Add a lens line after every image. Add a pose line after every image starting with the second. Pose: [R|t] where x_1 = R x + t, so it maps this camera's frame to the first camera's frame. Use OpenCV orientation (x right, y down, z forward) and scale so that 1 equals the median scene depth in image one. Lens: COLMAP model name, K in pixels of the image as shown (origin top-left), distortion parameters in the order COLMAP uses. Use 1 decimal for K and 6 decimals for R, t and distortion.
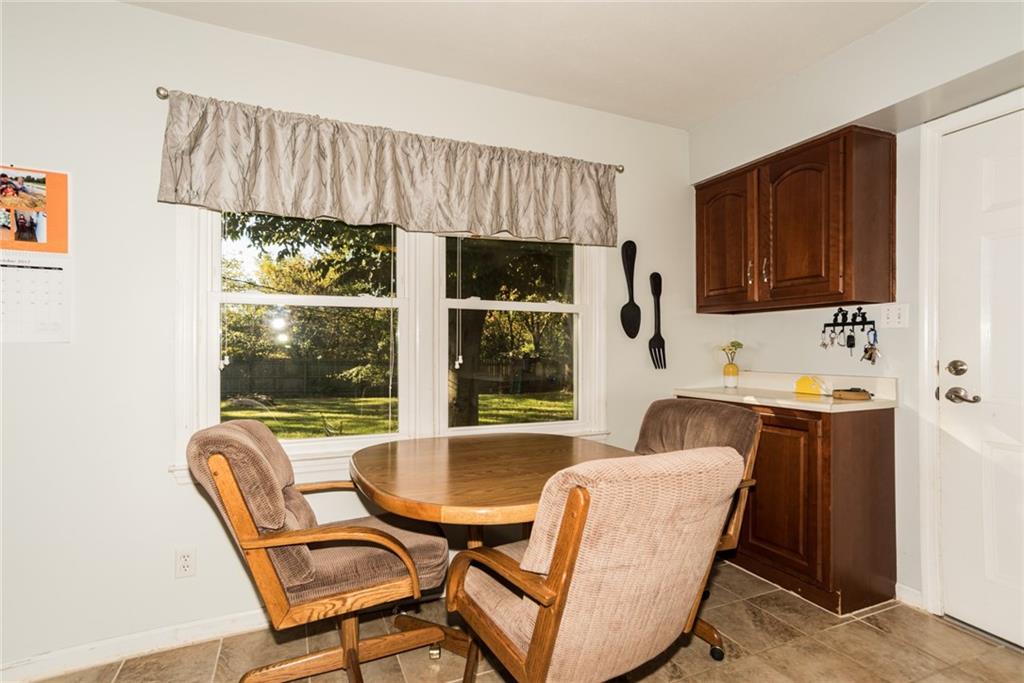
lens RADIAL K [[507.0, 0, 506.5], [0, 507.0, 343.9], [0, 0, 1]] dist [-0.063362, 0.053547]
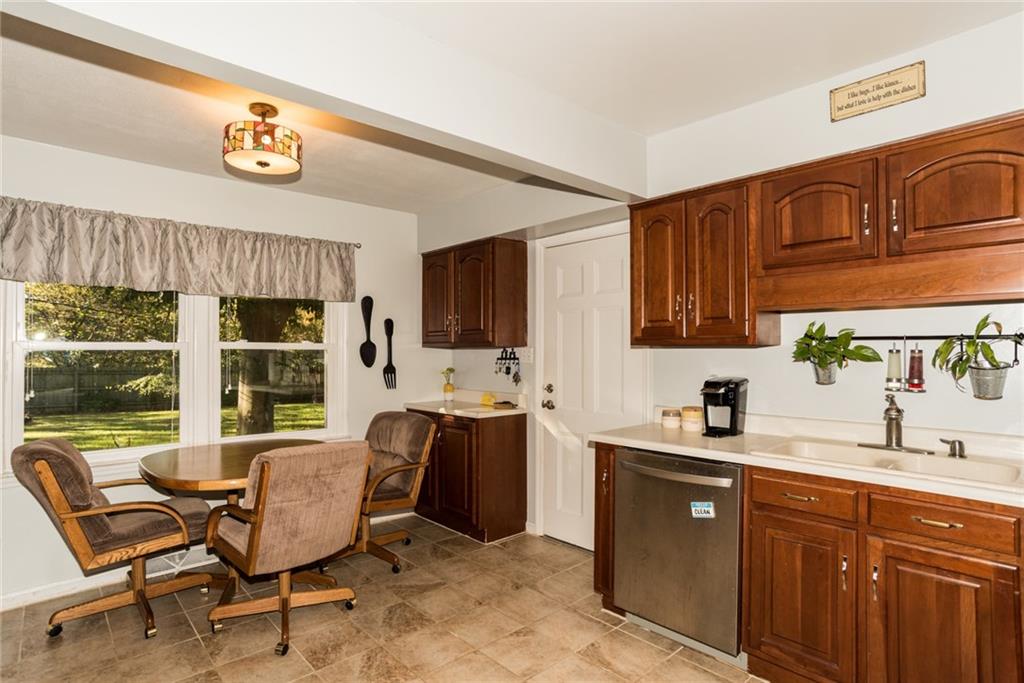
lens RADIAL K [[544.8, 0, 512.0], [0, 544.8, 341.5], [0, 0, 1]] dist [-0.091676, 0.050365]
pose [[0.949655, 0.004226, 0.313268, 0.192071], [-0.002230, 0.999975, -0.006731, -0.089023], [-0.313288, 0.005693, 0.949641, -0.638815]]
